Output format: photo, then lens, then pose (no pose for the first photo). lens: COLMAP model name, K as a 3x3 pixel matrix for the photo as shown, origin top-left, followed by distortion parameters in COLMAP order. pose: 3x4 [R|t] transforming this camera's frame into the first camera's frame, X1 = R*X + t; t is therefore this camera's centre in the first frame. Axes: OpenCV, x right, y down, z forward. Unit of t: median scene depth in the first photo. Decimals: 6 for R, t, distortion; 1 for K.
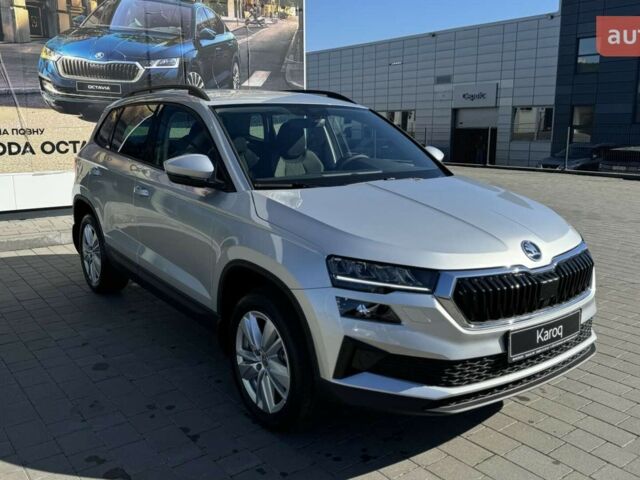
lens RADIAL K [[625.9, 0, 319.1], [0, 625.9, 237.8], [0, 0, 1]] dist [0.005372, 0.000000]
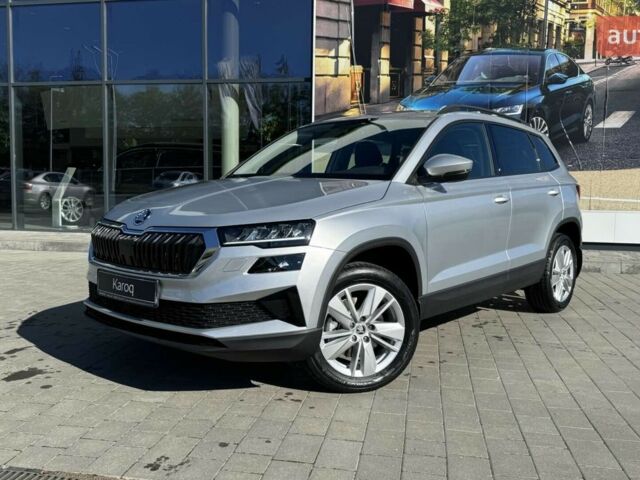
lens RADIAL K [[625.9, 0, 317.2], [0, 625.9, 239.8], [0, 0, 1]] dist [0.005372, 0.000000]
pose [[0.682752, 0.060710, -0.728123, 0.339916], [-0.140283, 0.988894, -0.049088, 0.033930], [0.717057, 0.135658, 0.683686, 0.091468]]
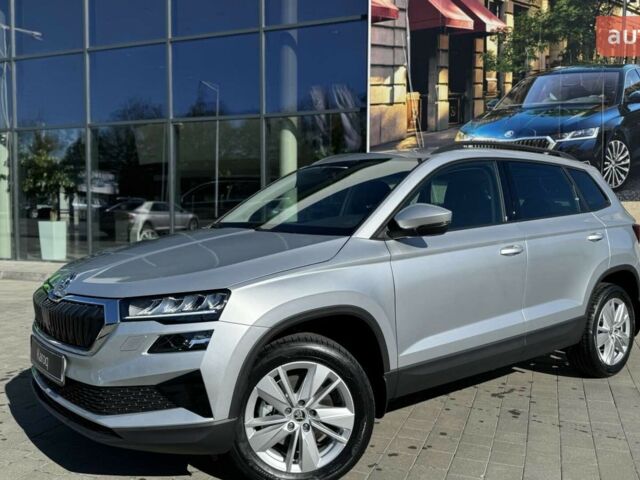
lens RADIAL K [[625.9, 0, 313.2], [0, 625.9, 233.7], [0, 0, 1]] dist [0.005372, 0.000000]
pose [[0.540252, 0.023491, -0.841175, 0.360401], [-0.147610, 0.986757, -0.067247, -0.009368], [0.828456, 0.160496, 0.536565, 0.201691]]
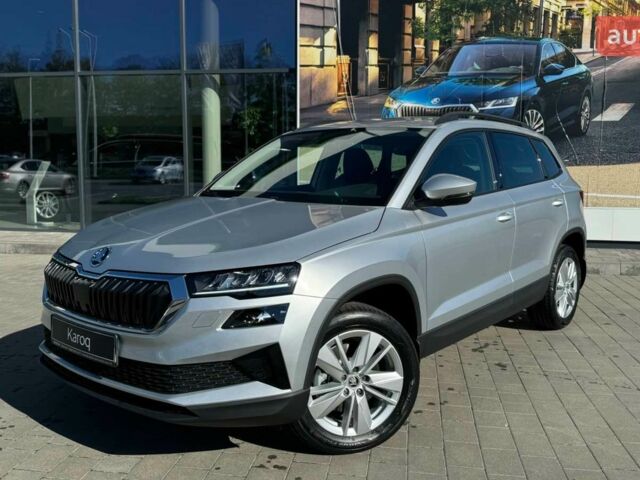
lens RADIAL K [[625.9, 0, 318.6], [0, 625.9, 238.4], [0, 0, 1]] dist [0.005372, 0.000000]
pose [[0.699902, 0.074235, -0.710370, 0.300640], [-0.129630, 0.991269, -0.024130, -0.002110], [0.702377, 0.108974, 0.703414, 0.123371]]
